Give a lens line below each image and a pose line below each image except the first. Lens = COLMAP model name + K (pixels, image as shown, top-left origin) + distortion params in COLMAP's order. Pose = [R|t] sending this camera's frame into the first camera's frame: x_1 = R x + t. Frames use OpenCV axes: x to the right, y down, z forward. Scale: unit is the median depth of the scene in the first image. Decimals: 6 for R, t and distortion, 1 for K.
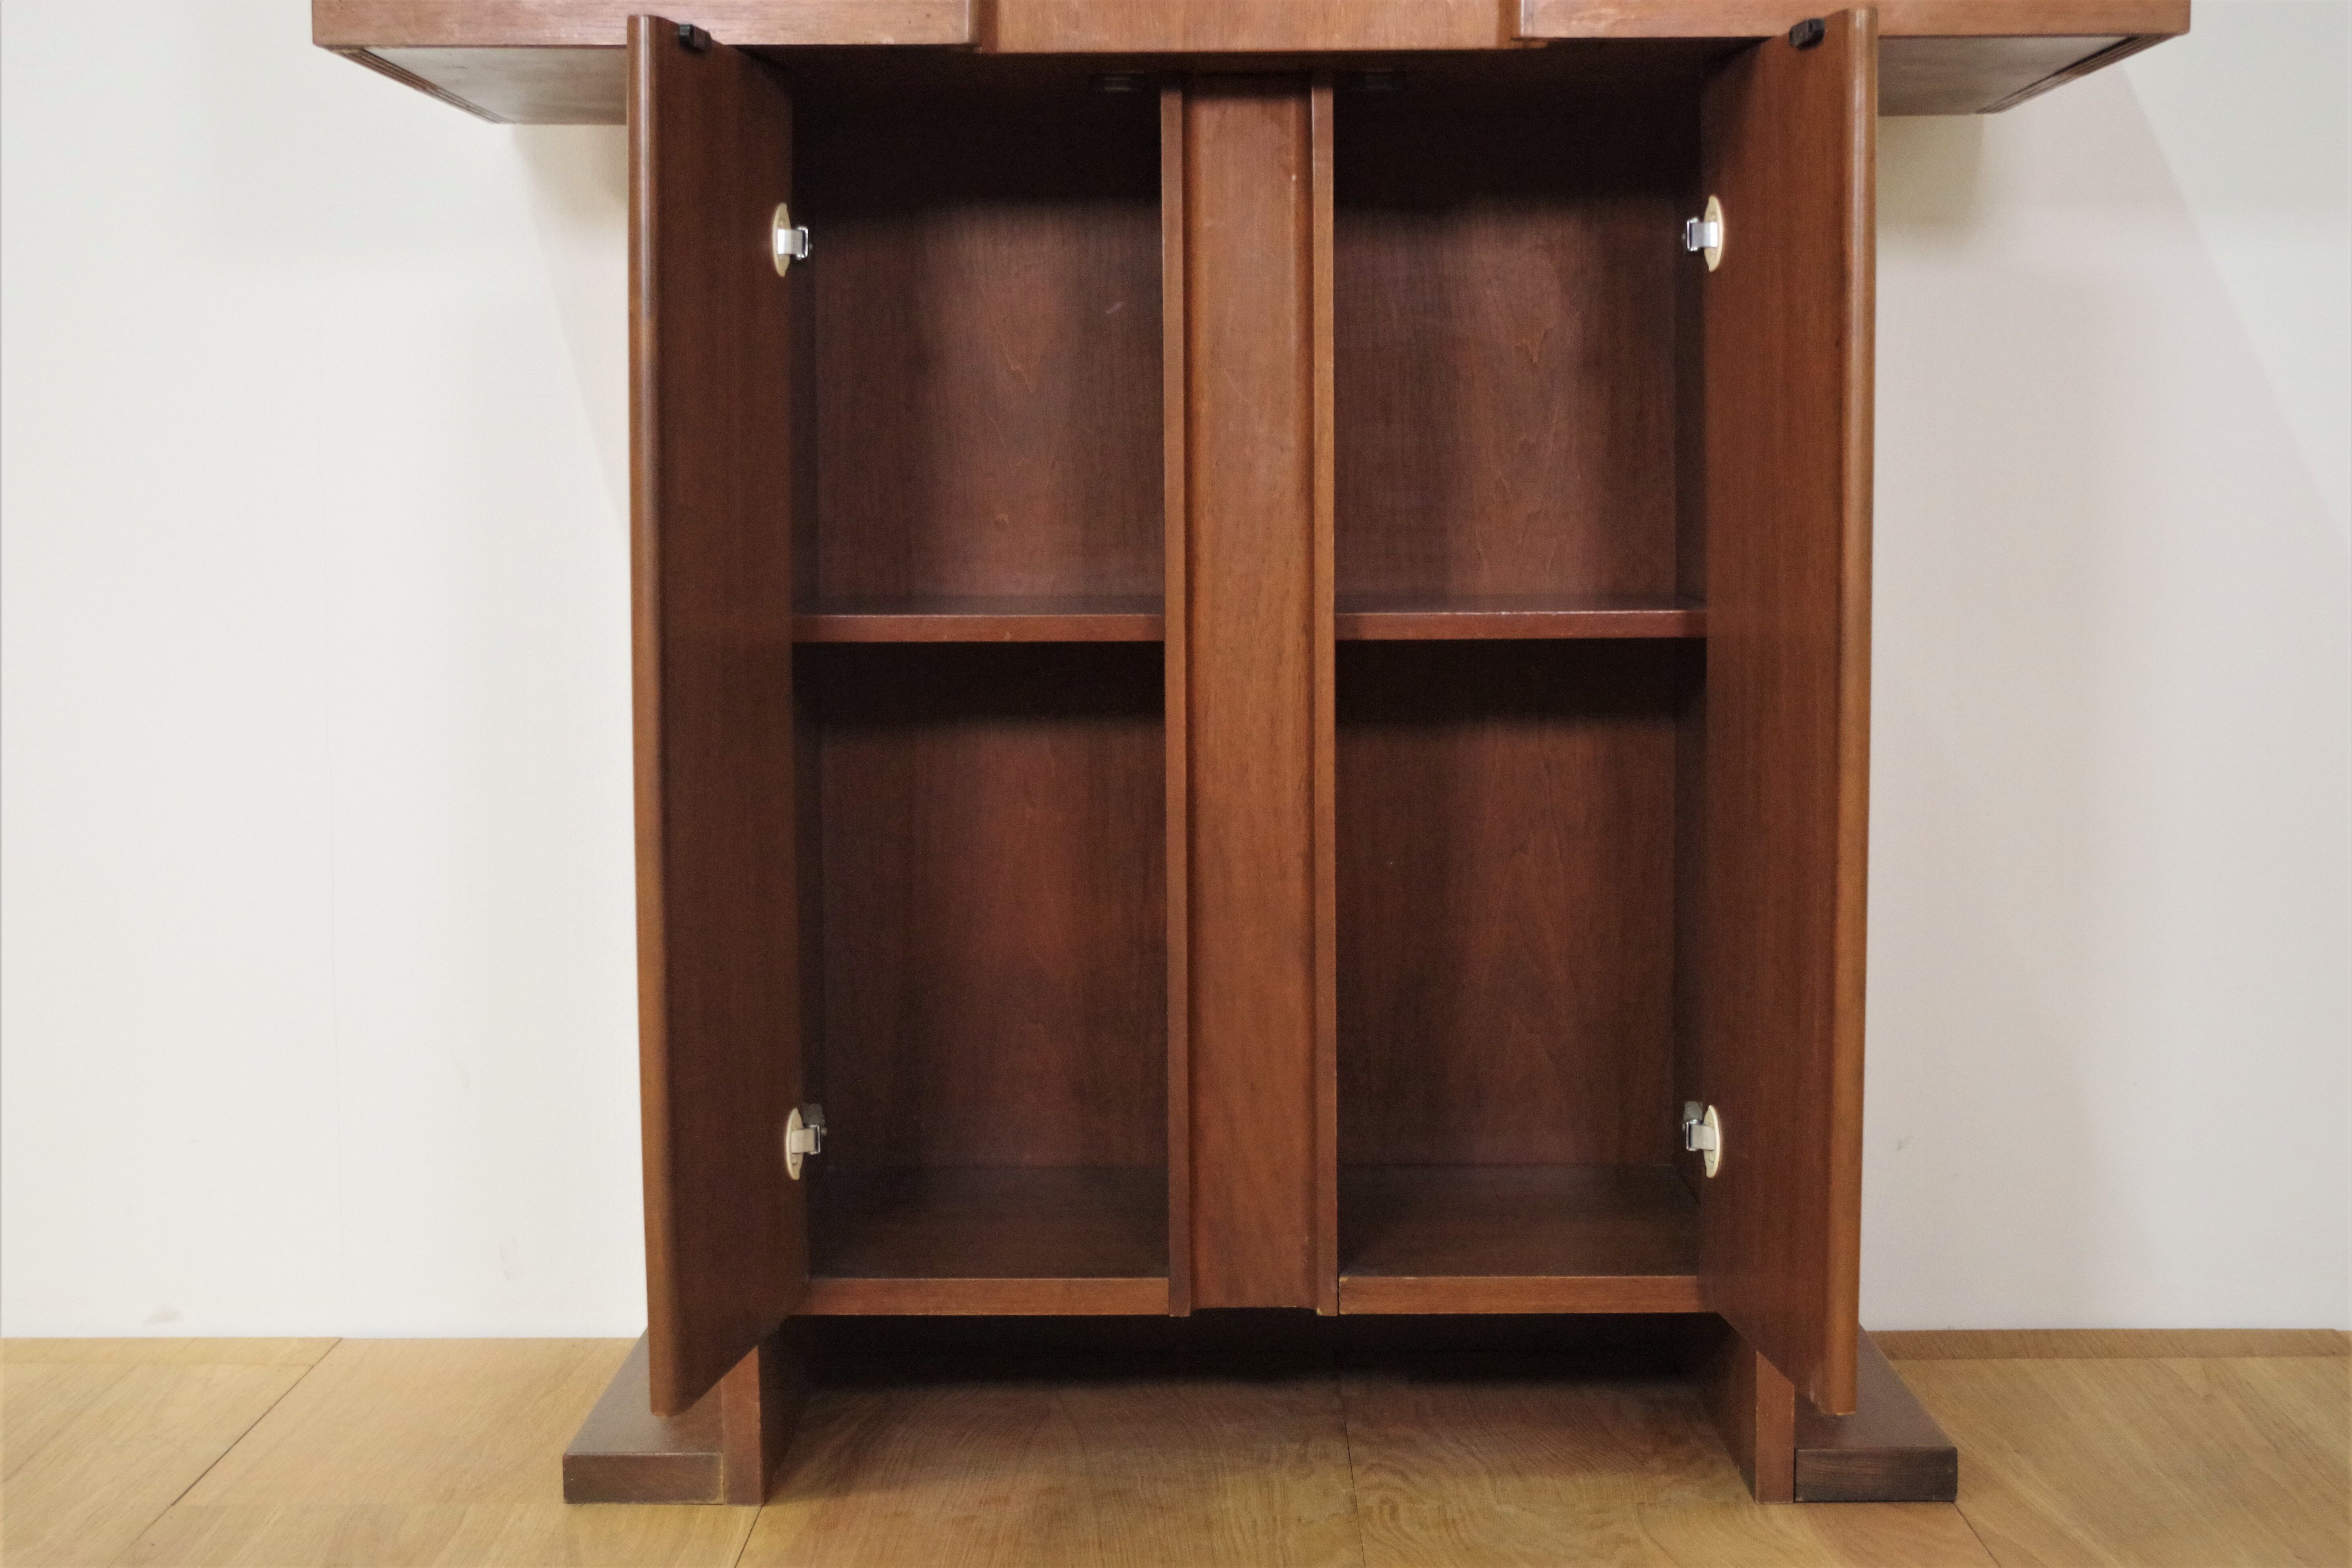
lens RADIAL K [[3518.4, 0, 1176.0], [0, 3518.4, 784.0], [0, 0, 1]] dist [0.021753, -0.099249]
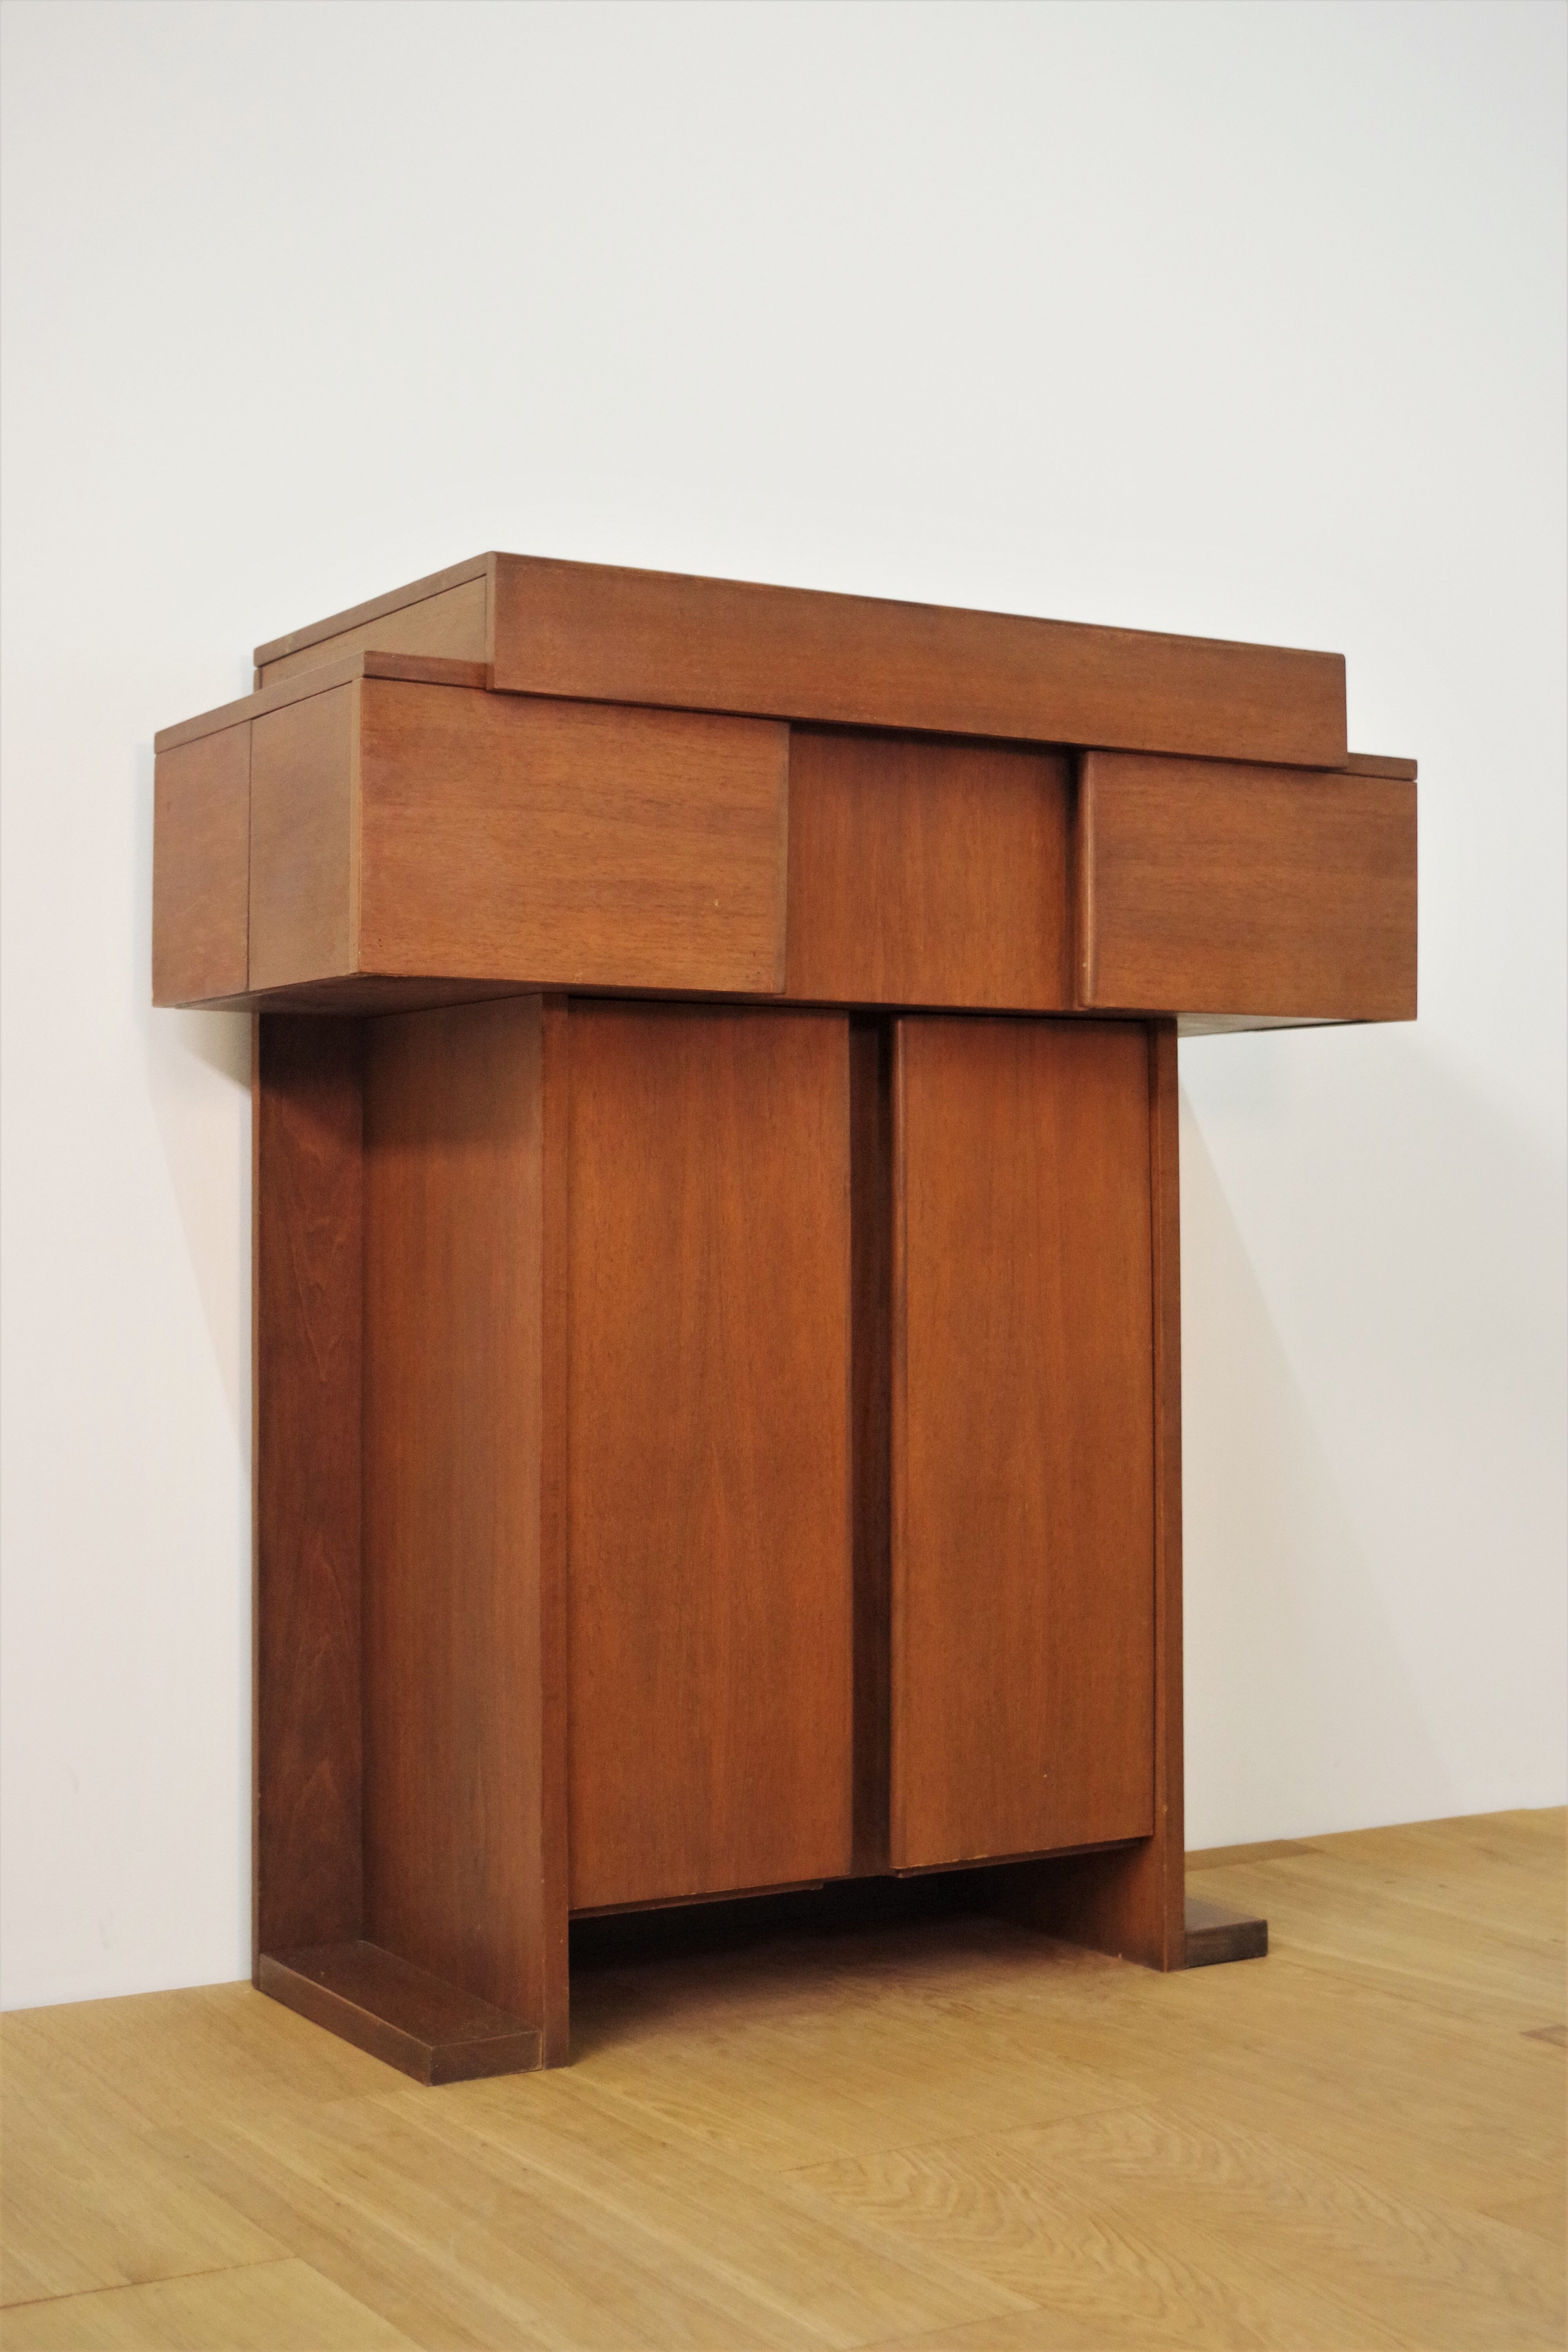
lens RADIAL K [[3153.4, 0, 839.3], [0, 3153.4, 1179.1], [0, 0, 1]] dist [-0.016239, -0.027767]
pose [[0.842441, 0.013139, 0.538628, -0.670415], [0.044364, 0.994616, -0.093650, -0.011576], [-0.536959, 0.102790, 0.837323, -0.079064]]
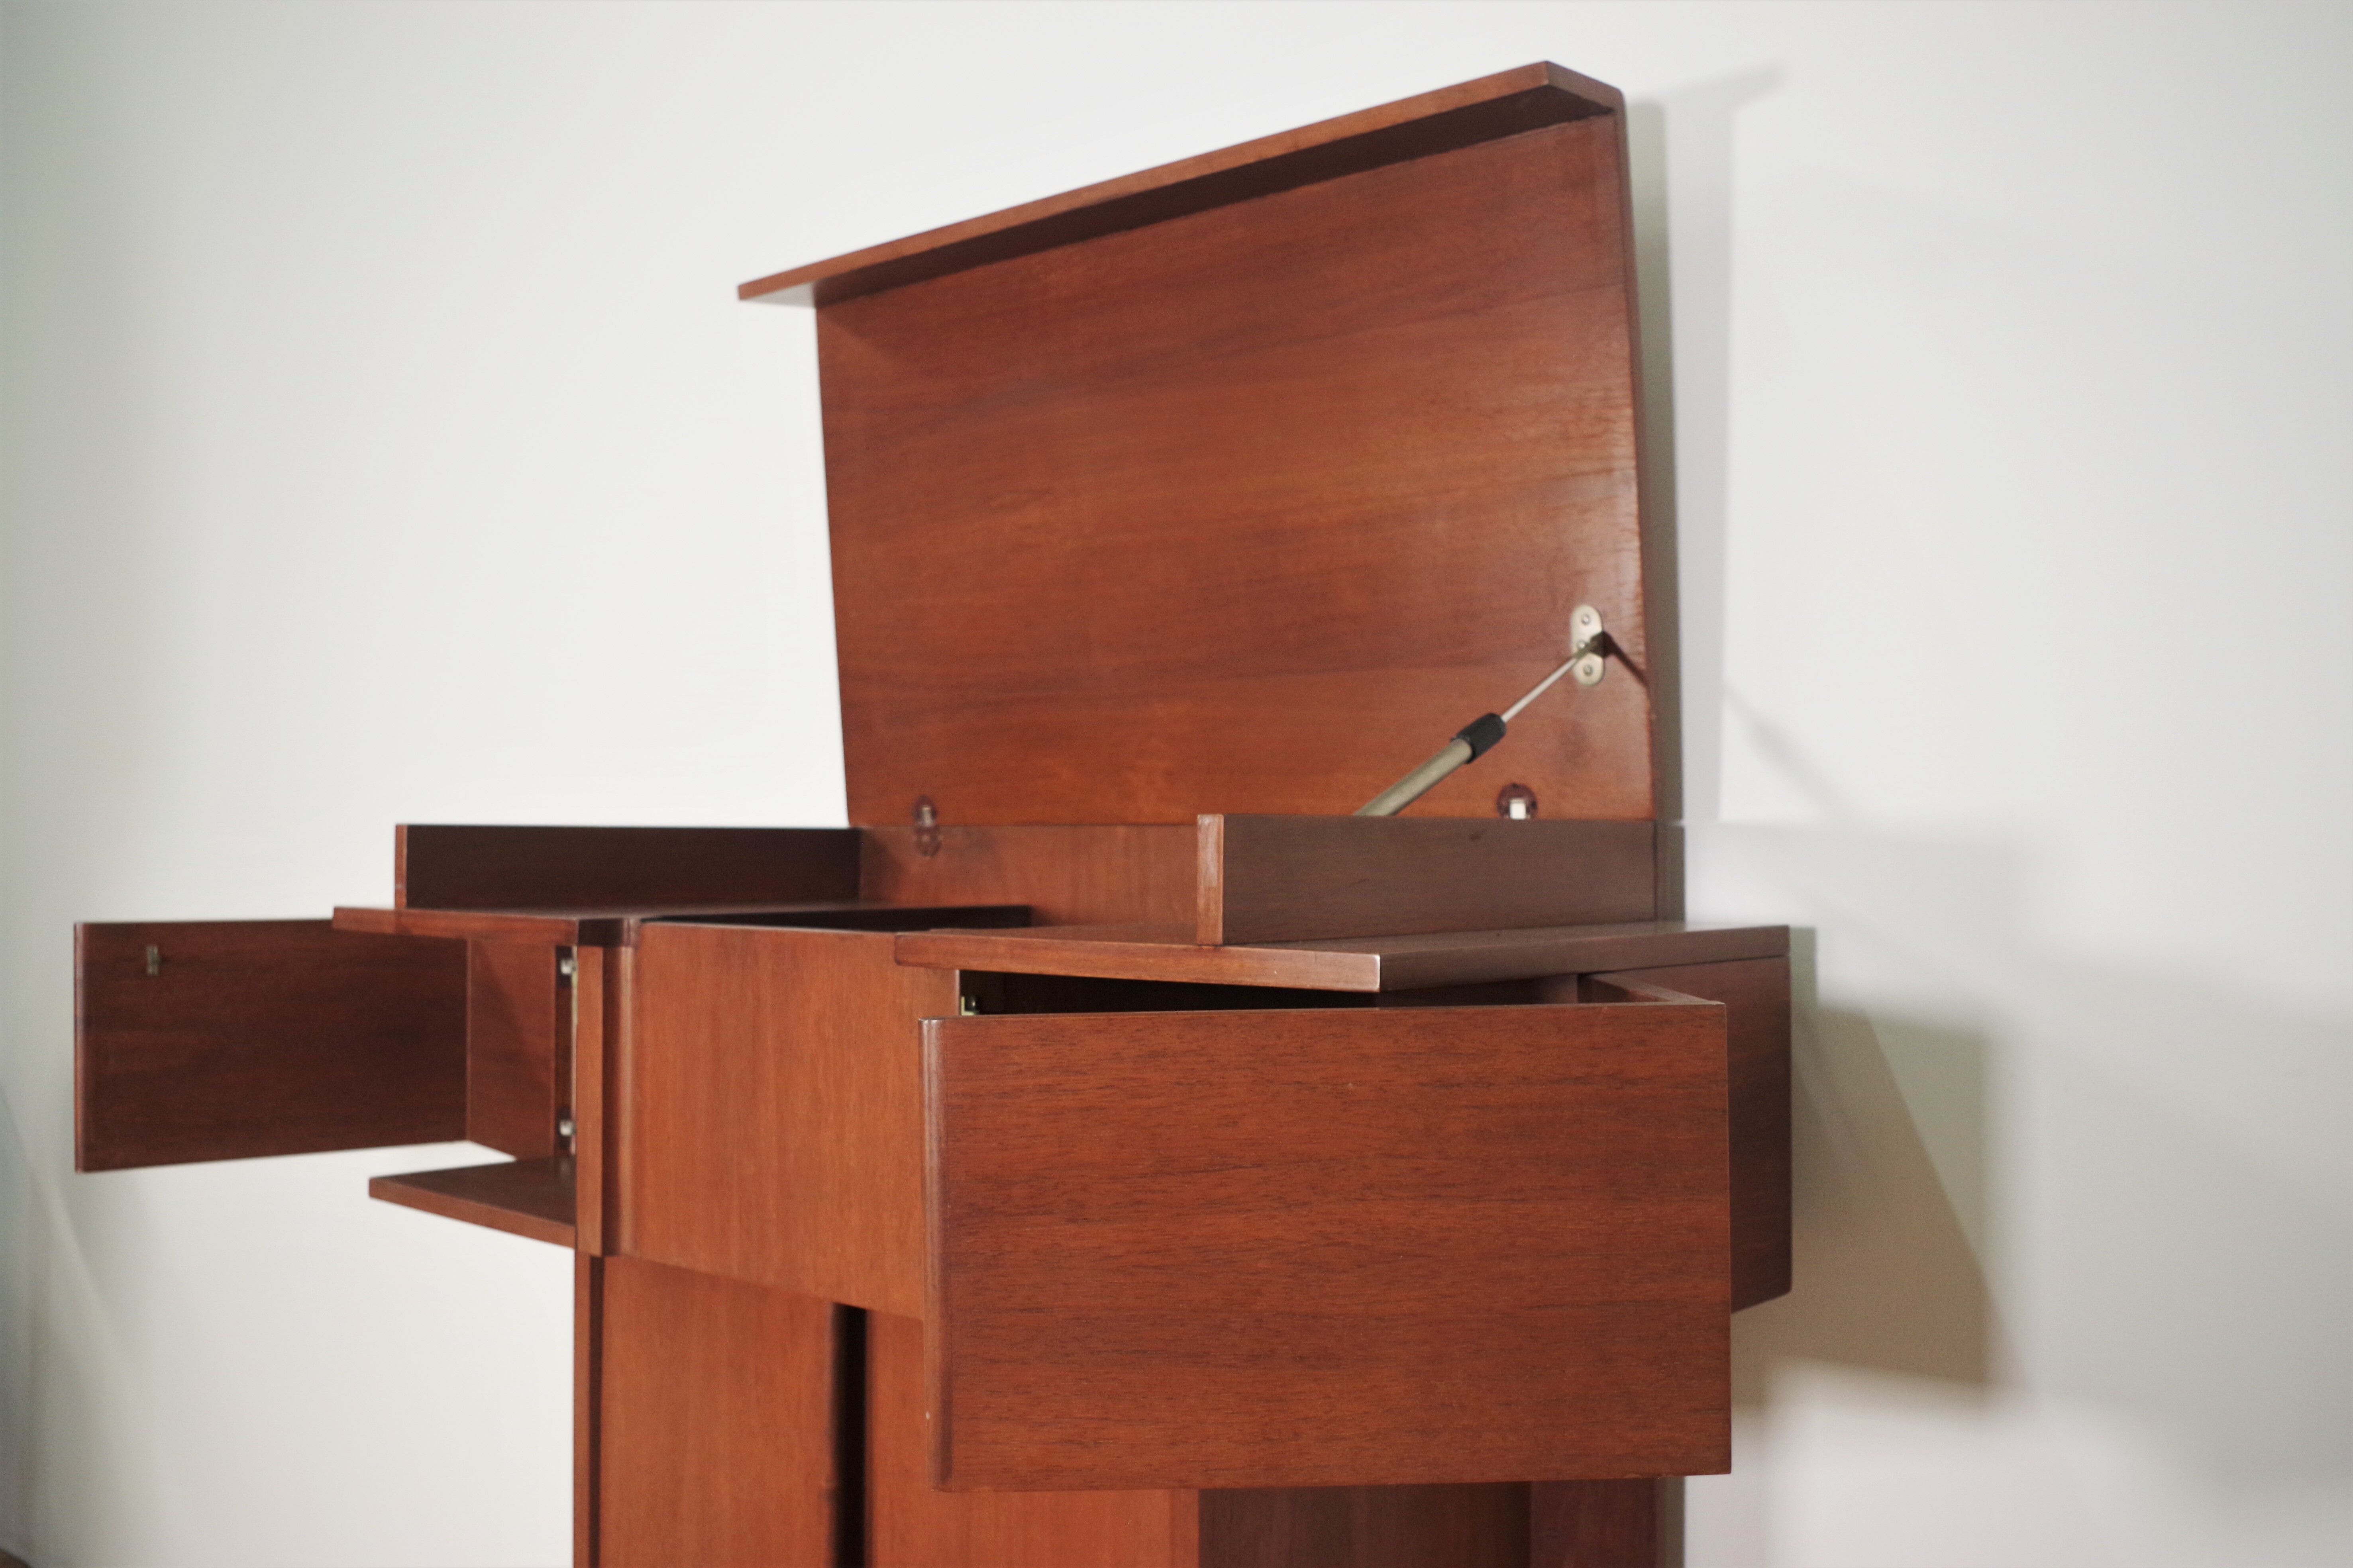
lens RADIAL K [[2182.8, 0, 1126.4], [0, 2182.8, 784.5], [0, 0, 1]] dist [-0.064307, -0.000756]
pose [[0.751146, -0.009531, -0.660067, 0.545551], [-0.067113, 0.993612, -0.090721, -0.294737], [0.656715, 0.112444, 0.745708, 0.483656]]
